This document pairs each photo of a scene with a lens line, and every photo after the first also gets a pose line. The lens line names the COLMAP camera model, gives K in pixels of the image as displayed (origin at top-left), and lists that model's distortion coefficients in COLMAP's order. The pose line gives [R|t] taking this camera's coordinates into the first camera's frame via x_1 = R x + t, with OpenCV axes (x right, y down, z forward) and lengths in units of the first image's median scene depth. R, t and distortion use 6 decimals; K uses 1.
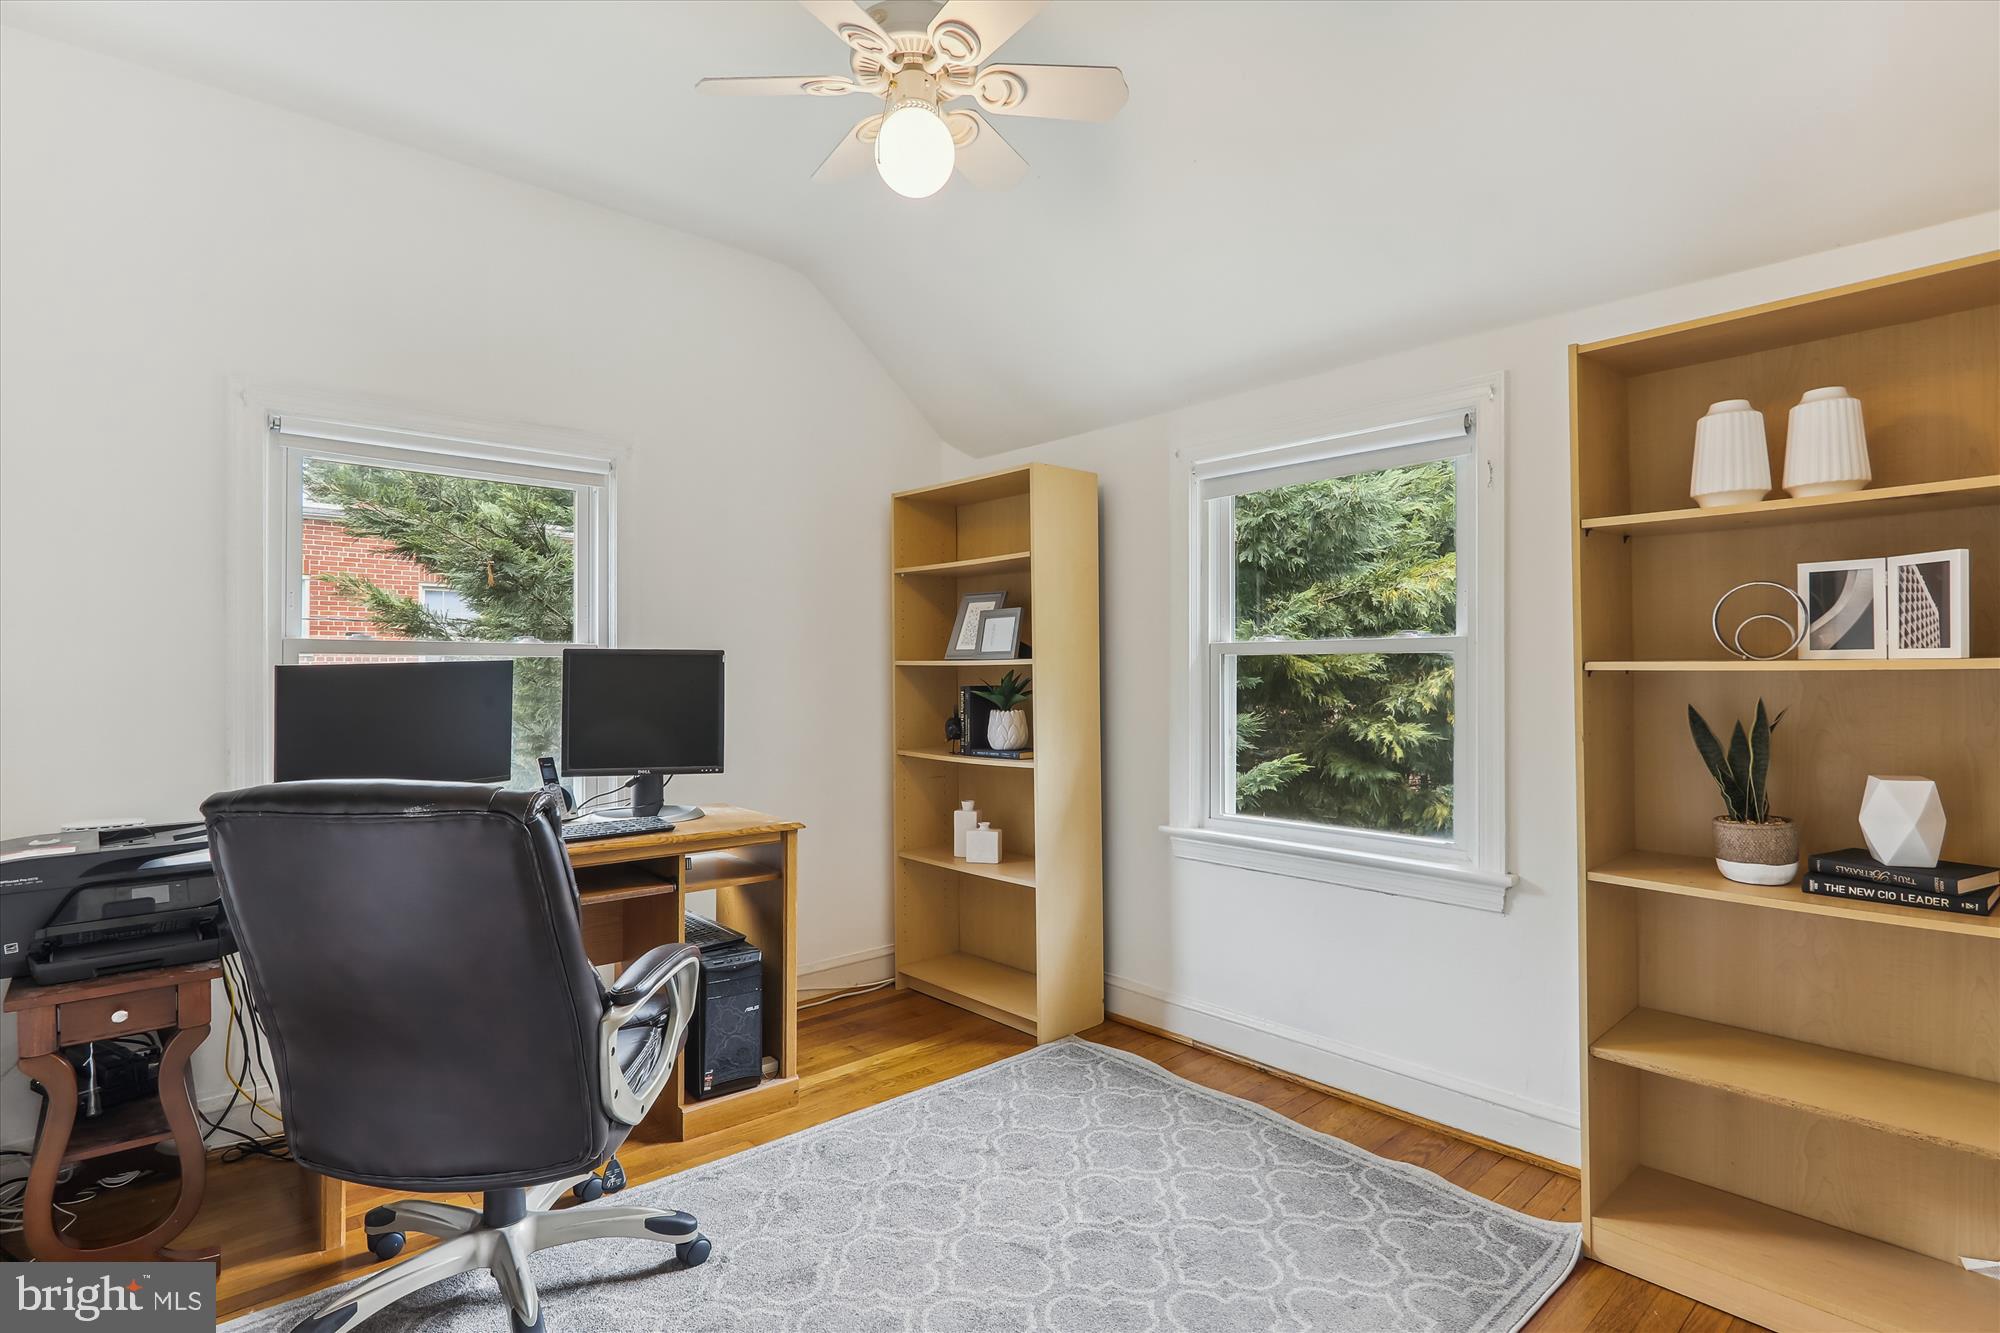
lens RADIAL K [[996.1, 0, 986.2], [0, 996.1, 678.1], [0, 0, 1]] dist [0.001717, -0.000117]
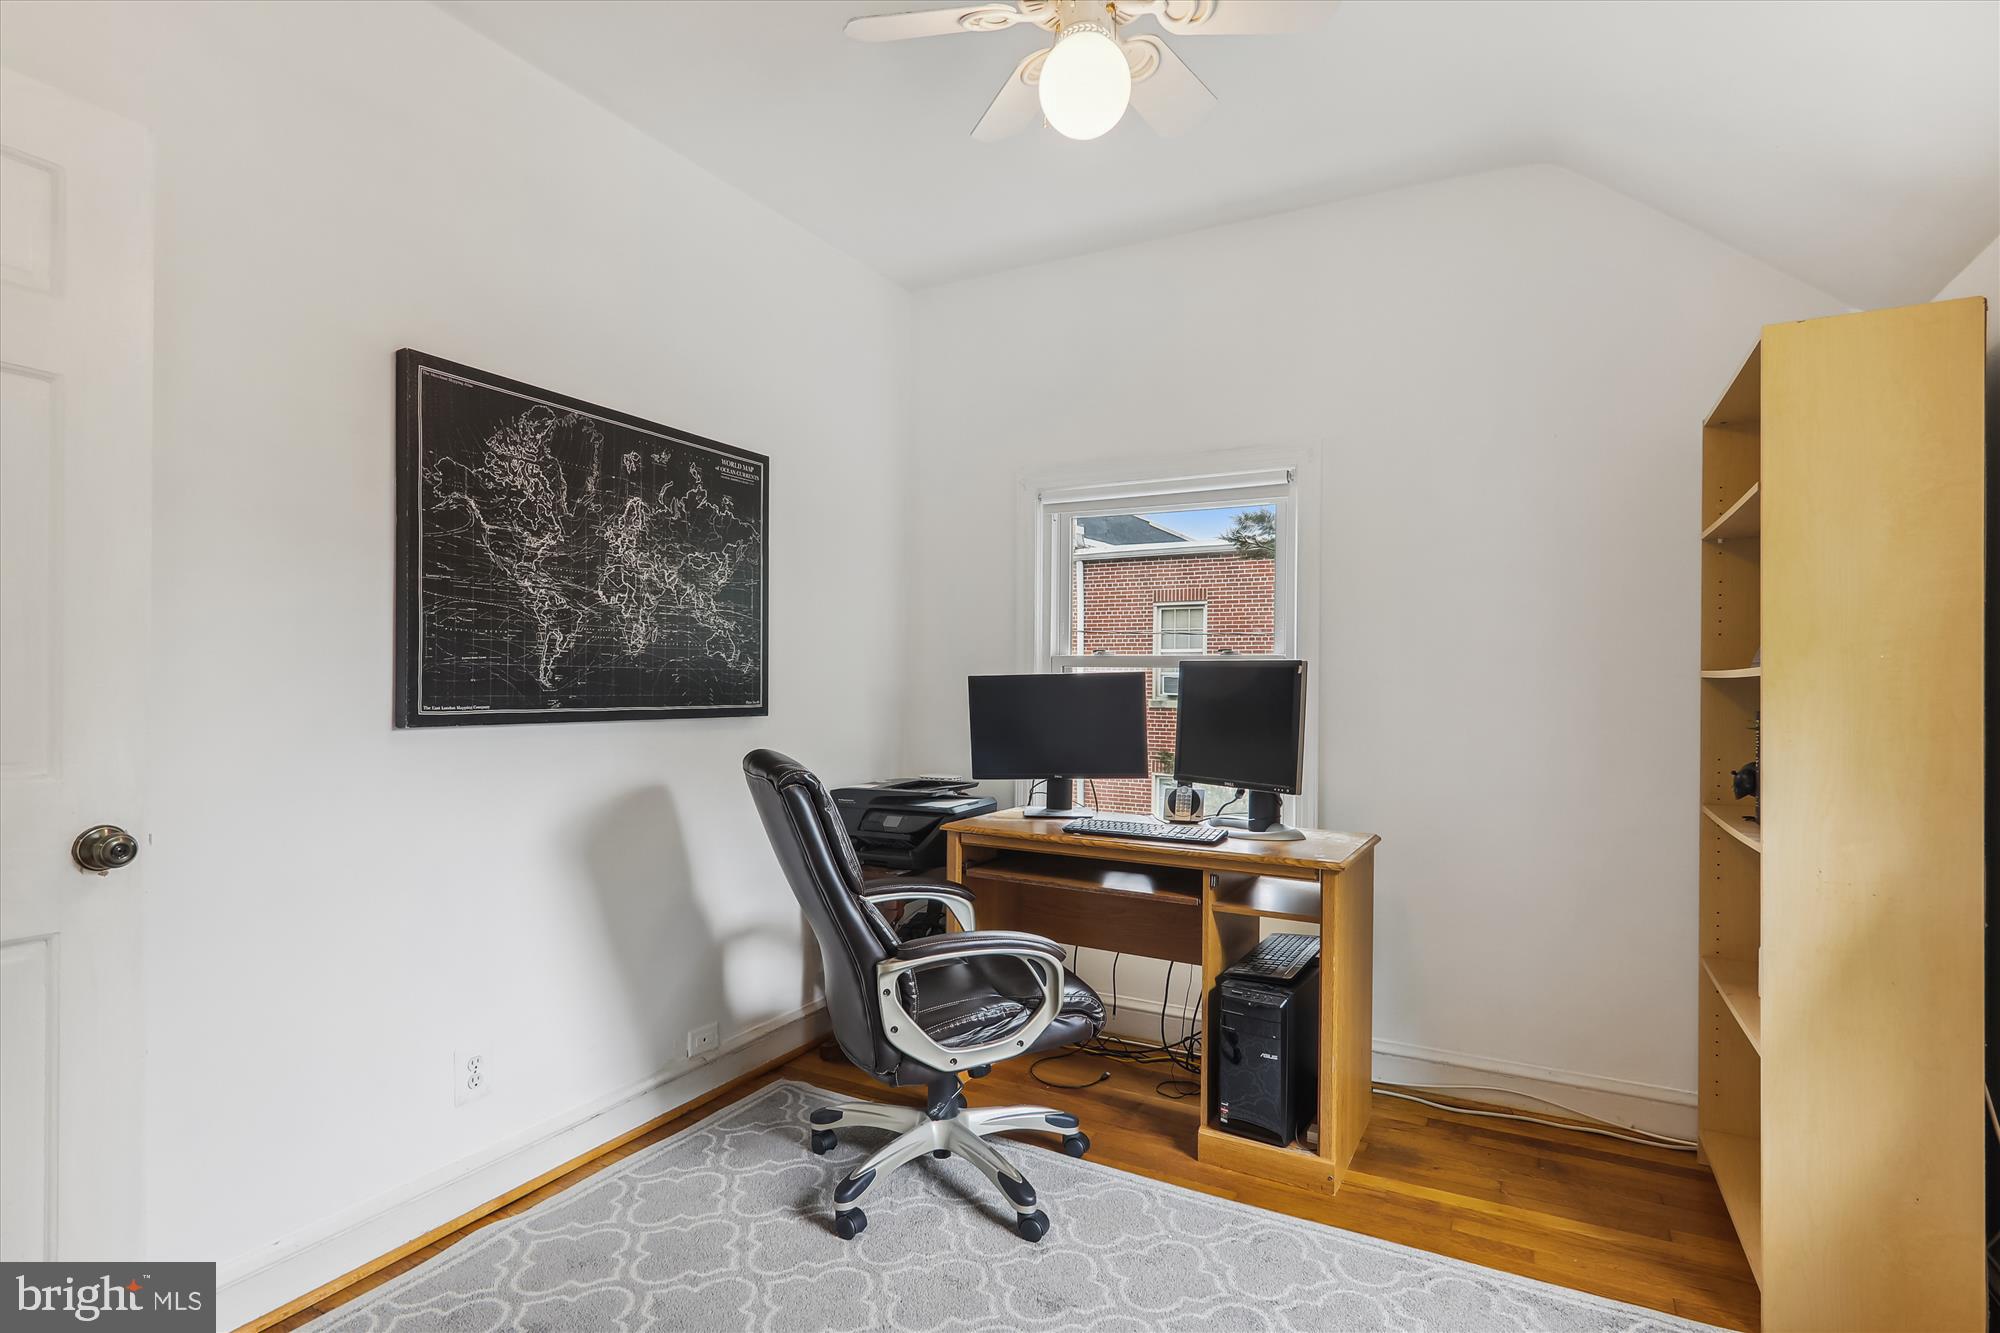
lens RADIAL K [[996.1, 0, 986.2], [0, 996.1, 678.1], [0, 0, 1]] dist [0.001717, -0.000117]
pose [[0.343441, 0.005279, -0.939160, 0.518134], [-0.013879, 0.999904, 0.000545, -0.008350], [0.939072, 0.012847, 0.343481, 0.438293]]
